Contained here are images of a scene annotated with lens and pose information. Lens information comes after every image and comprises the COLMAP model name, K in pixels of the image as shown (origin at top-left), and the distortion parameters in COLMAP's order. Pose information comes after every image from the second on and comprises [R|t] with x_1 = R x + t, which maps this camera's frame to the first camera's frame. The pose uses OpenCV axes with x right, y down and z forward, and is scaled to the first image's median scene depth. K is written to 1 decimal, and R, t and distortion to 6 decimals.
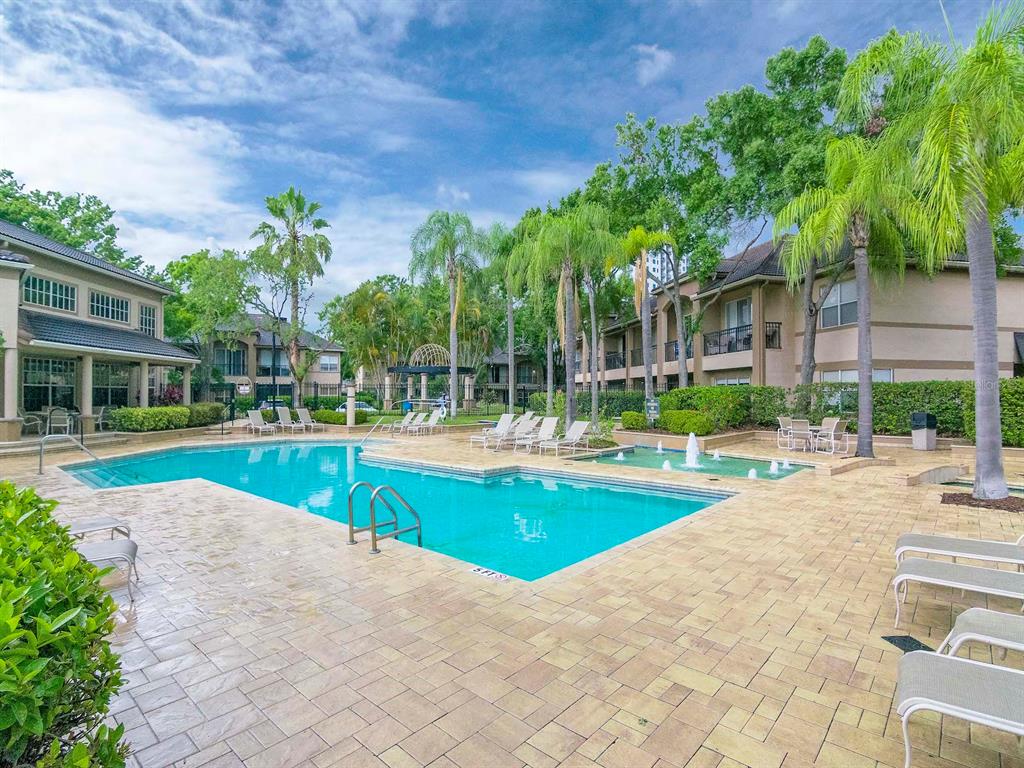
lens RADIAL K [[509.0, 0, 508.3], [0, 509.0, 400.0], [0, 0, 1]] dist [-0.002205, -0.003102]
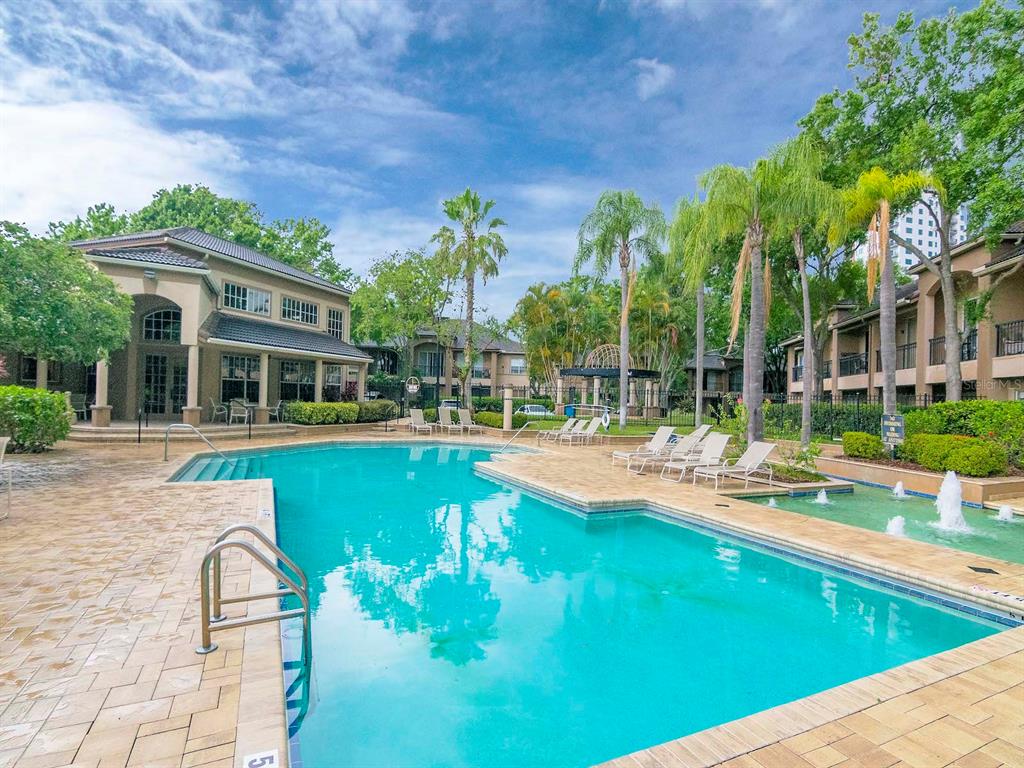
lens RADIAL K [[509.0, 0, 508.3], [0, 509.0, 400.0], [0, 0, 1]] dist [-0.002205, -0.003102]
pose [[0.916205, 0.032929, -0.399354, 0.073417], [-0.037283, 0.999300, -0.003137, -0.001758], [0.398971, 0.017764, 0.916791, 0.147516]]
